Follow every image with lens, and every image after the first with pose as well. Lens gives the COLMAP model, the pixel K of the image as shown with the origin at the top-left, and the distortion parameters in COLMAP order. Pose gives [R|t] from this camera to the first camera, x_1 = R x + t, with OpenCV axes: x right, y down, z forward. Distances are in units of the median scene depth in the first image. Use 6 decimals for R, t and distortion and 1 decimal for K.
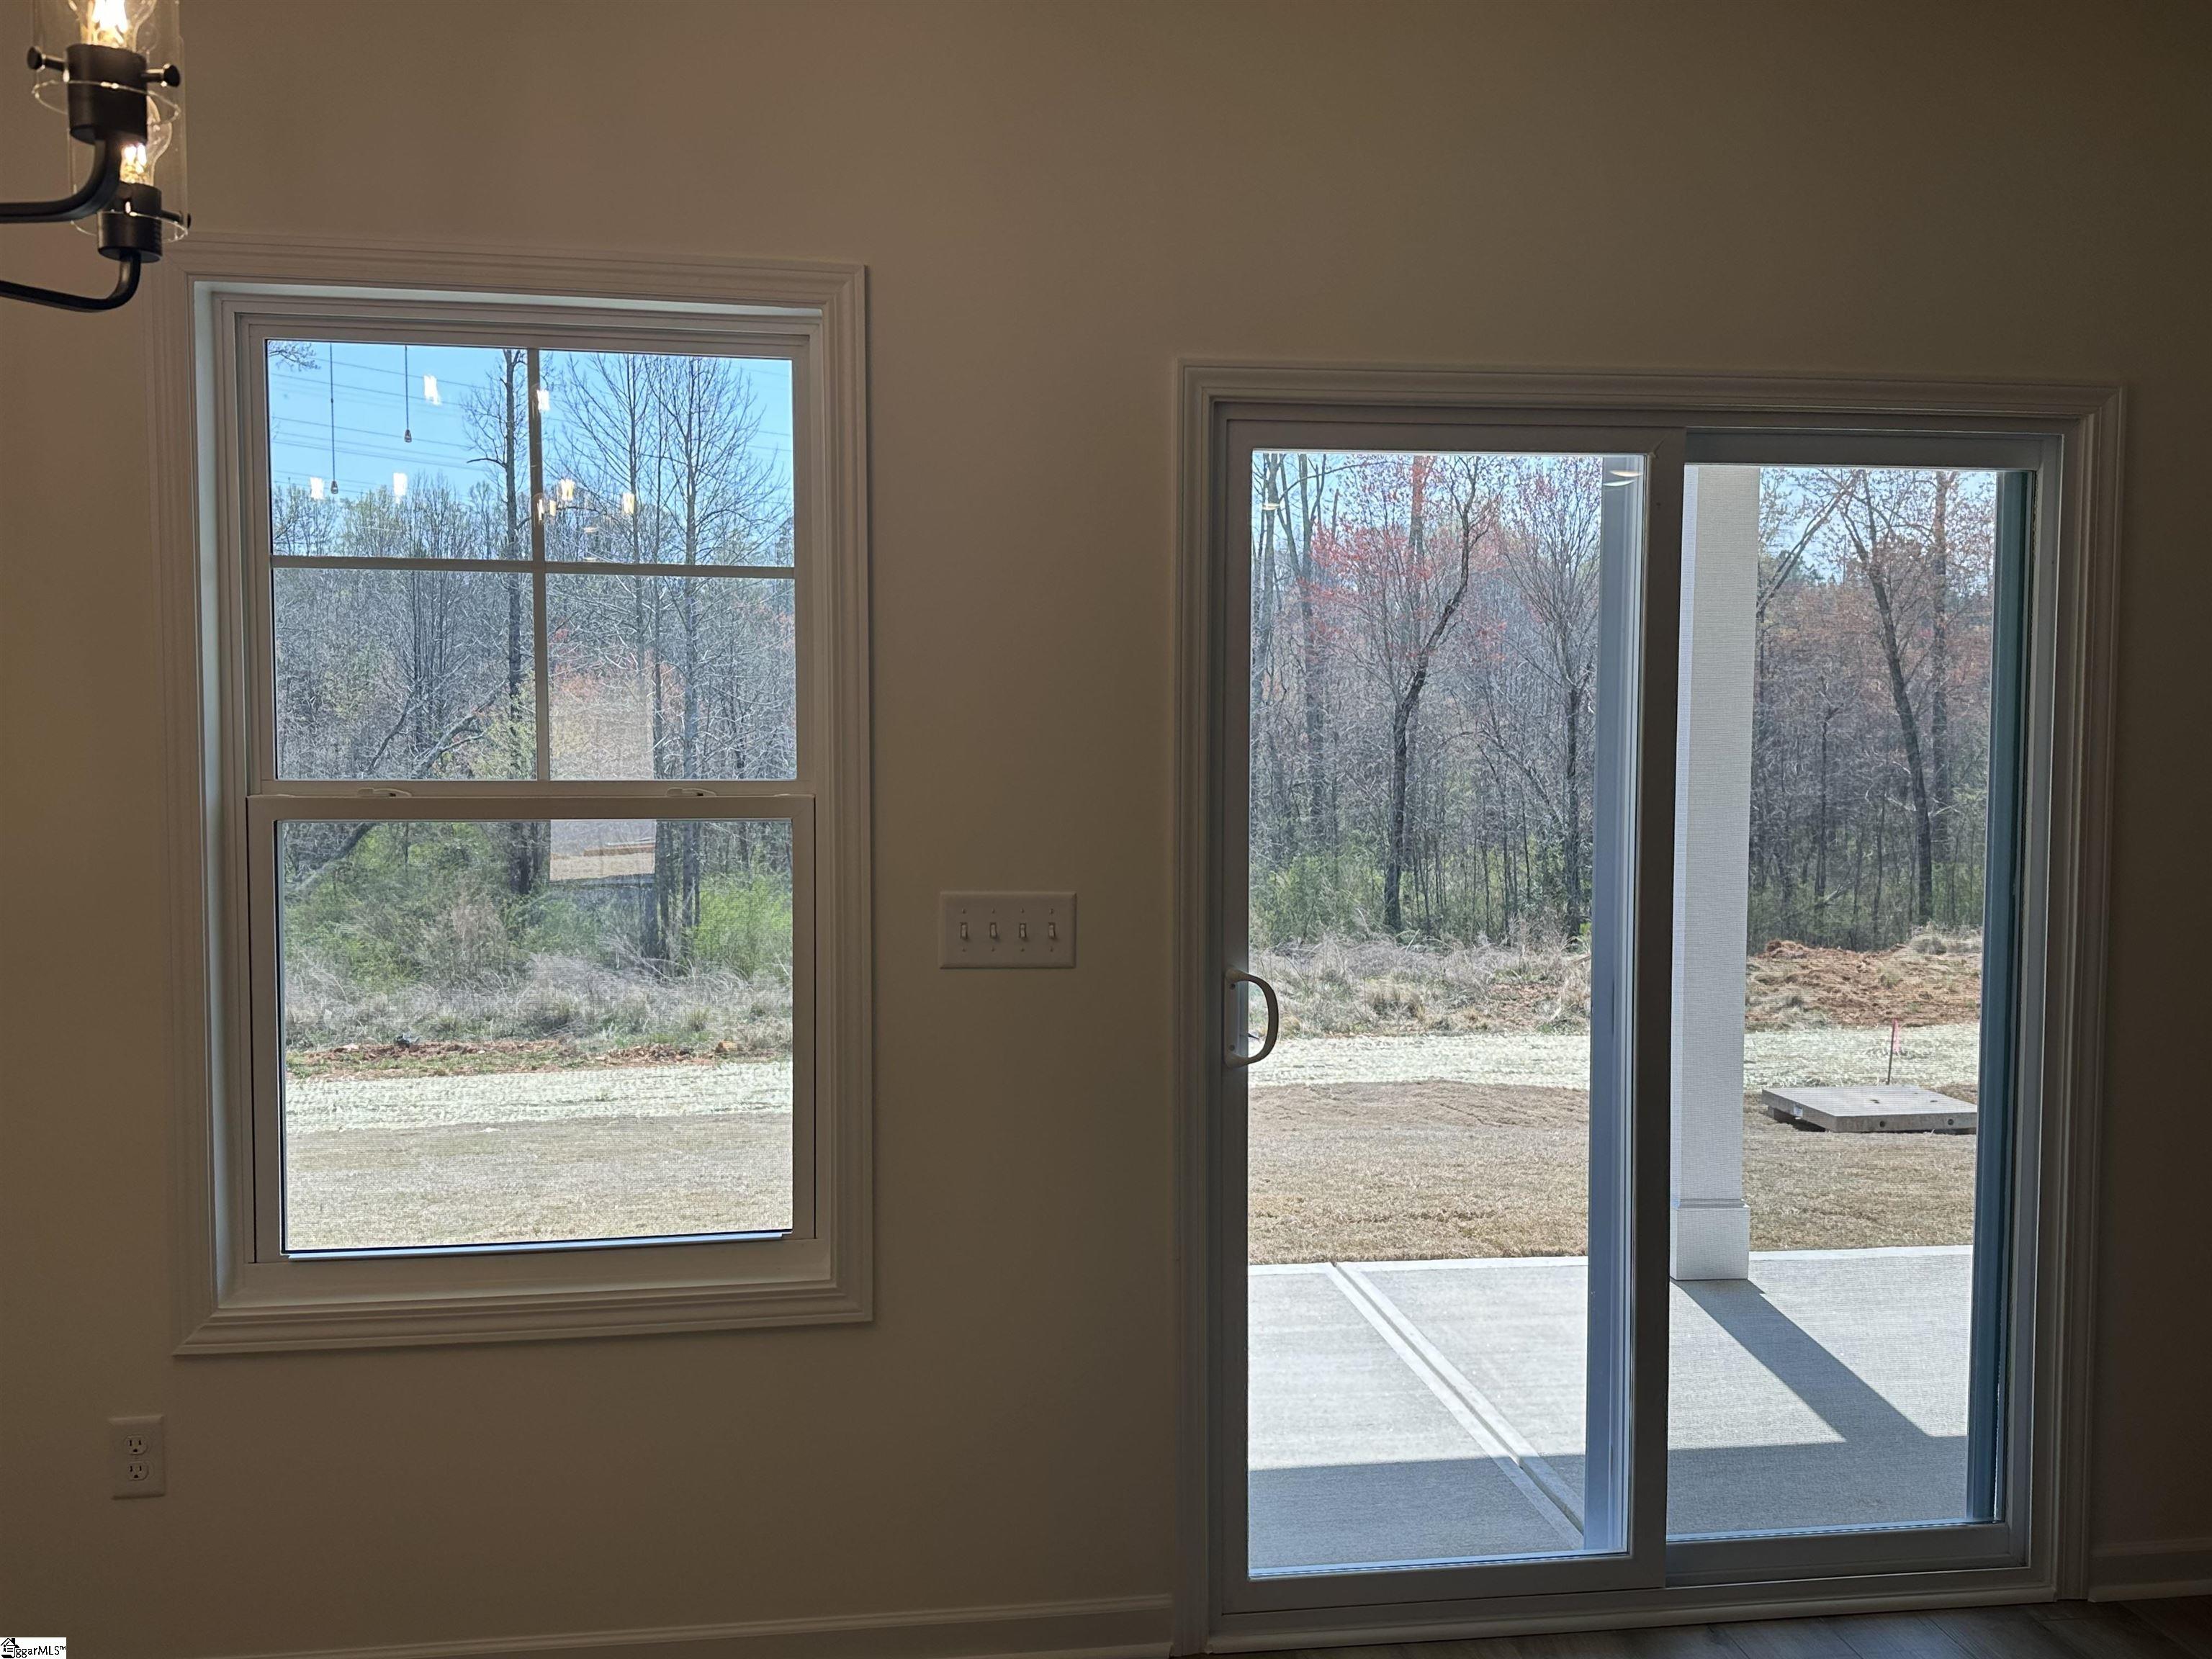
lens RADIAL K [[1870.0, 0, 1109.5], [0, 1870.0, 831.1], [0, 0, 1]] dist [0.154958, -0.214021]
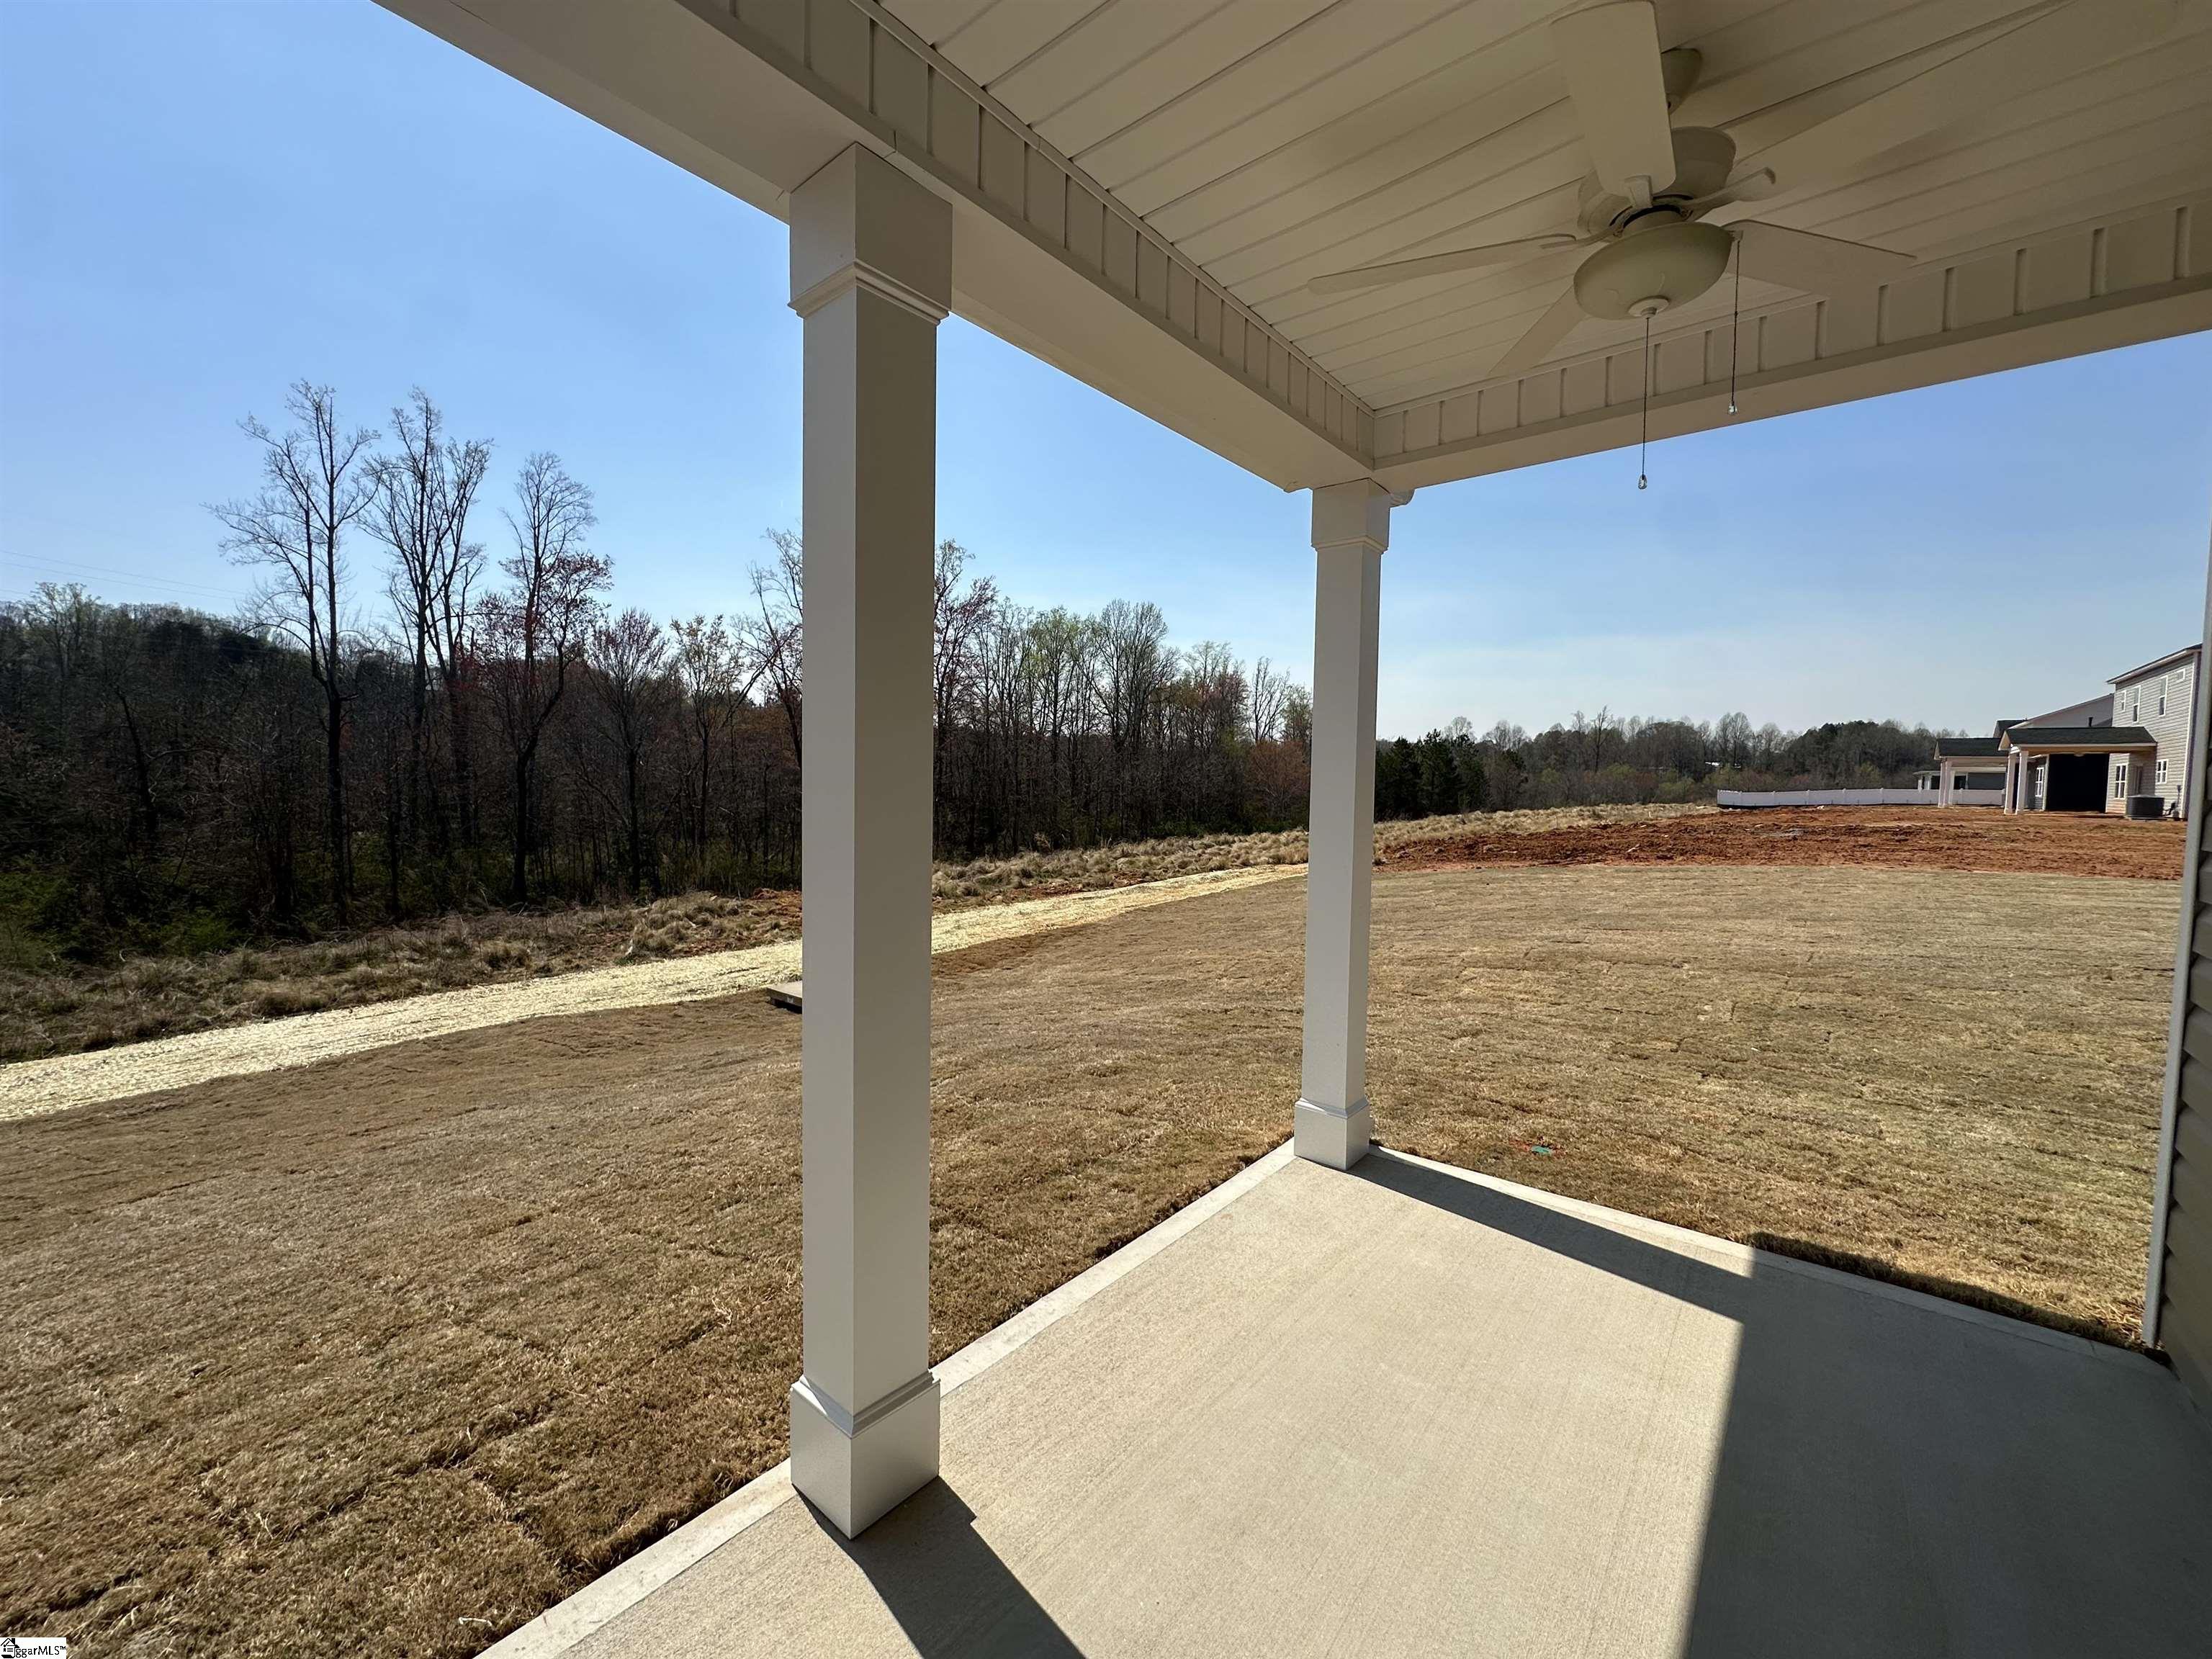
lens RADIAL K [[881.4, 0, 1101.1], [0, 881.4, 826.6], [0, 0, 1]] dist [-0.003965, 0.000848]
pose [[0.745086, -0.028257, 0.666370, 0.044800], [0.025906, 0.999574, 0.013420, -0.005100], [-0.666465, 0.007264, 0.745501, 0.194306]]
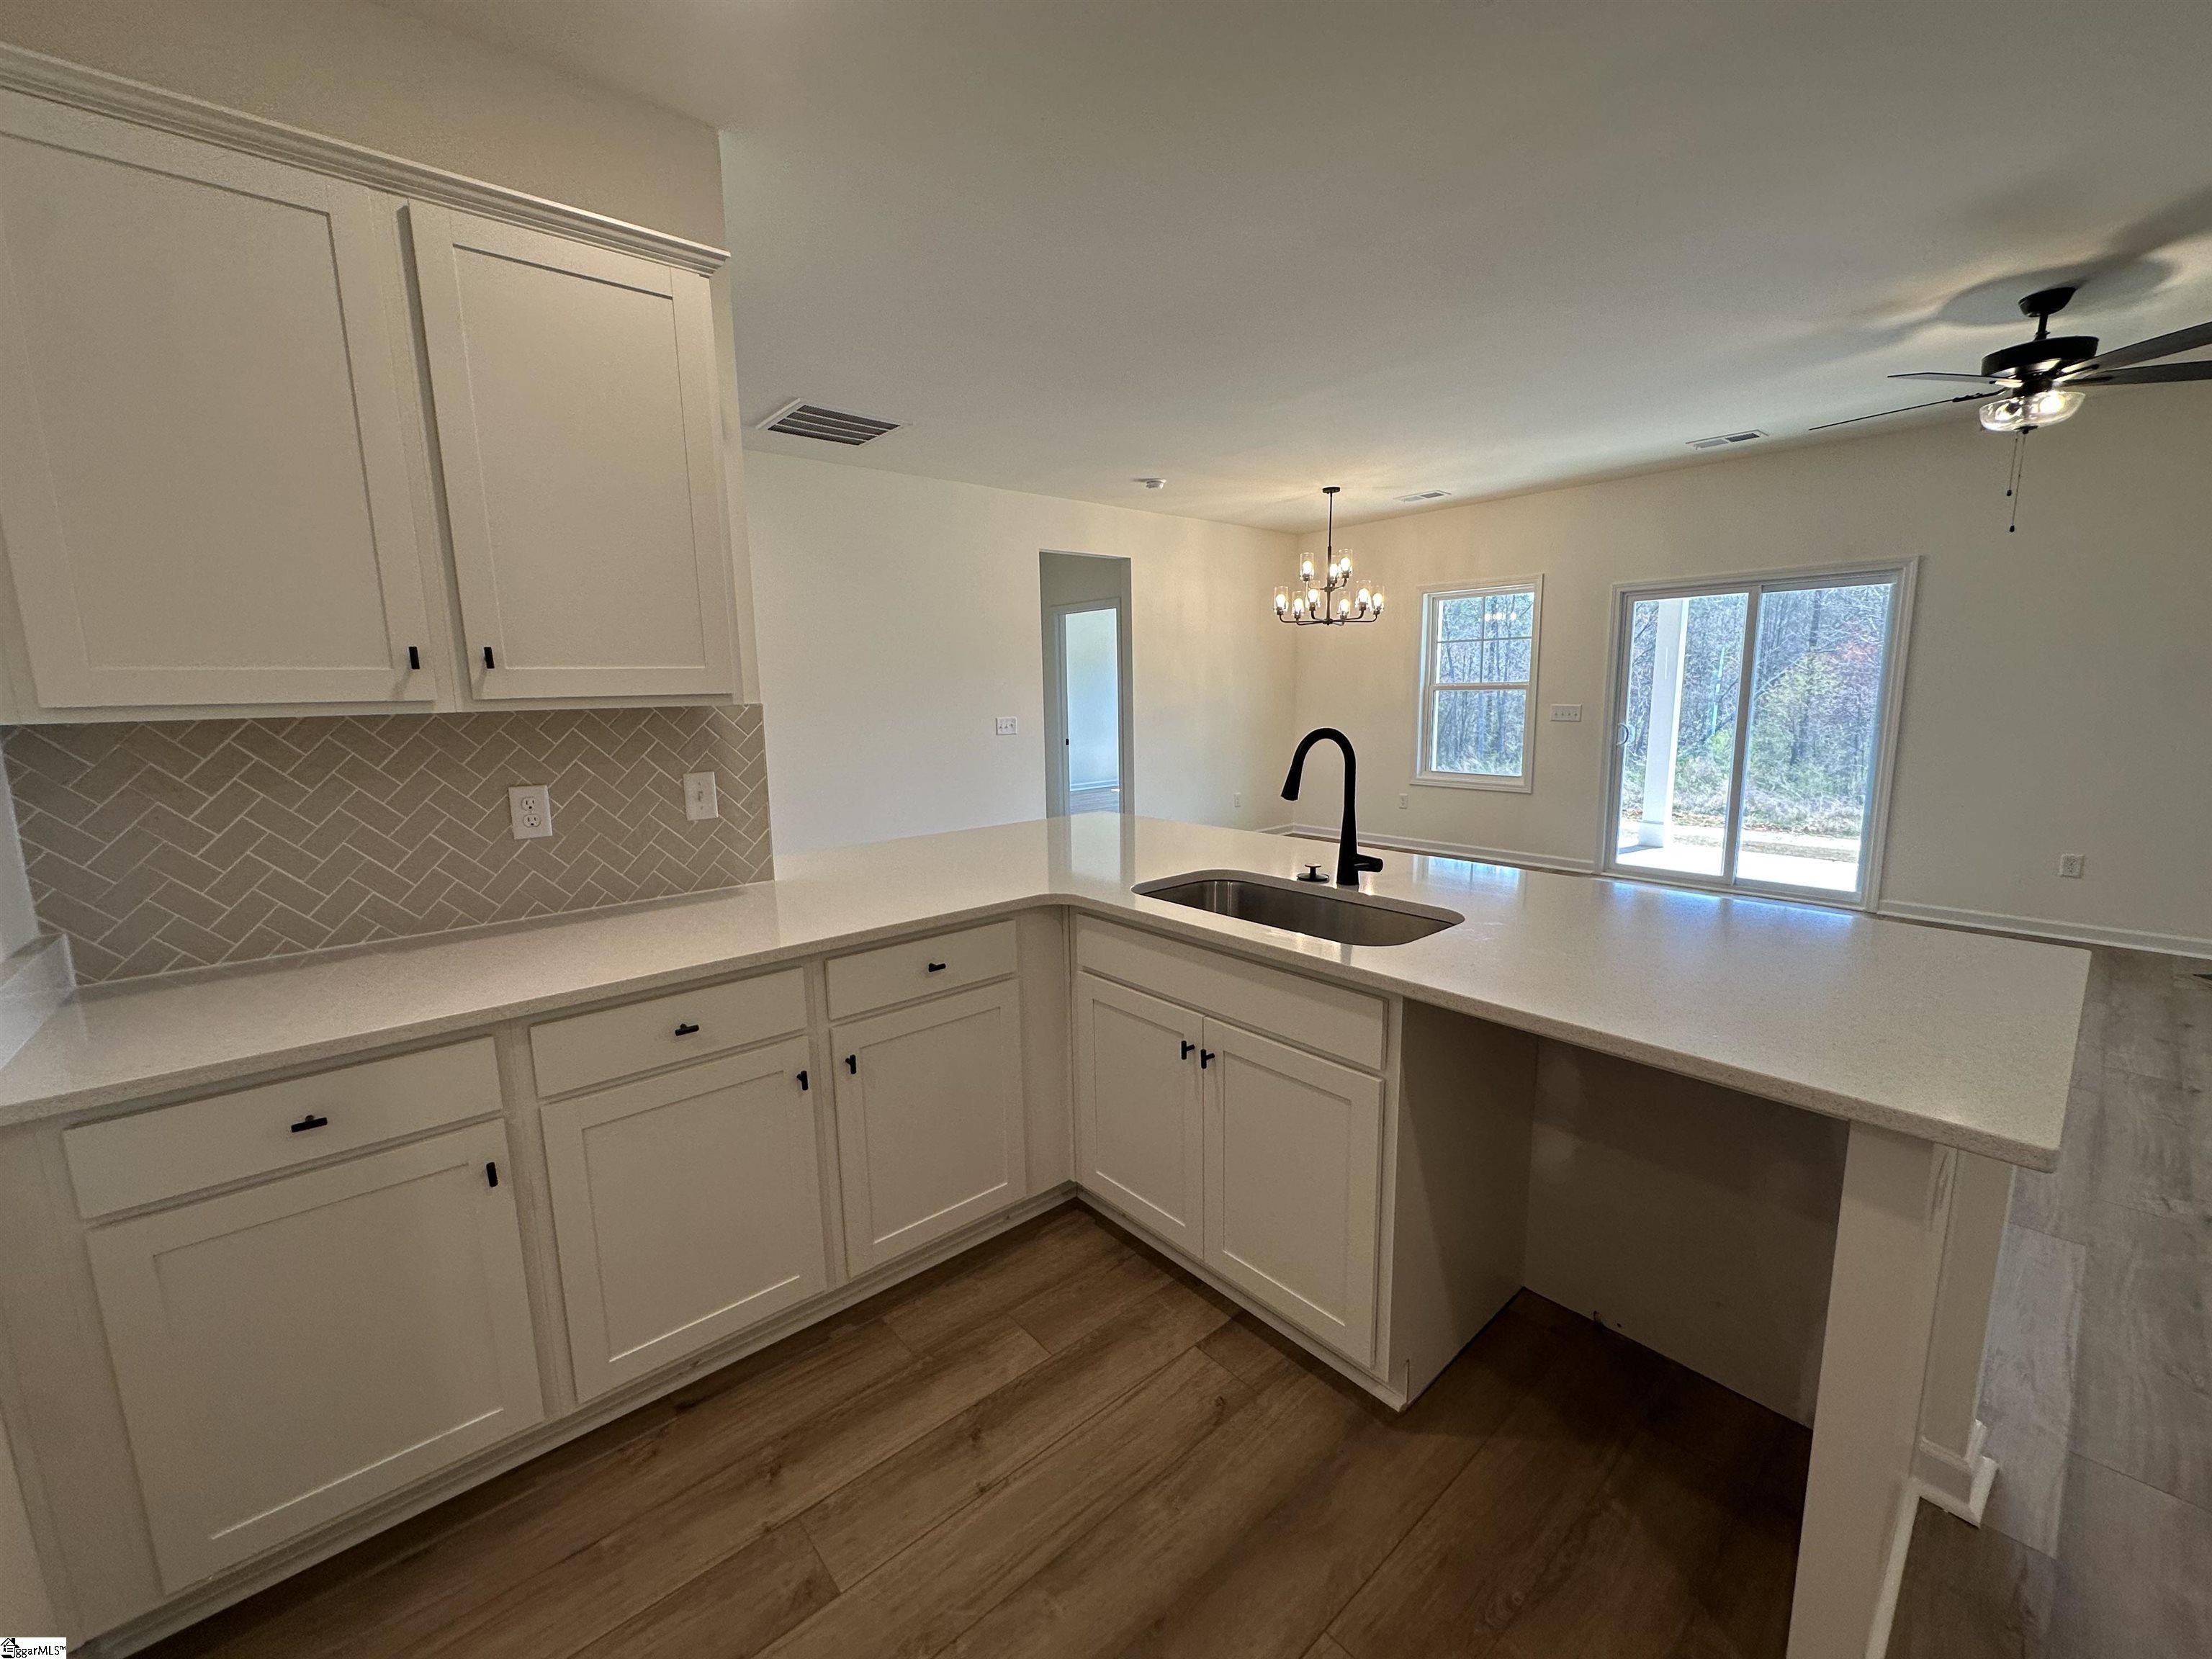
lens RADIAL K [[881.4, 0, 1101.1], [0, 881.4, 826.6], [0, 0, 1]] dist [-0.003965, 0.000848]
pose [[0.535400, 0.117830, -0.836339, 0.174269], [-0.028143, 0.992160, 0.121767, 0.014375], [0.844129, -0.041657, 0.534519, -0.168528]]
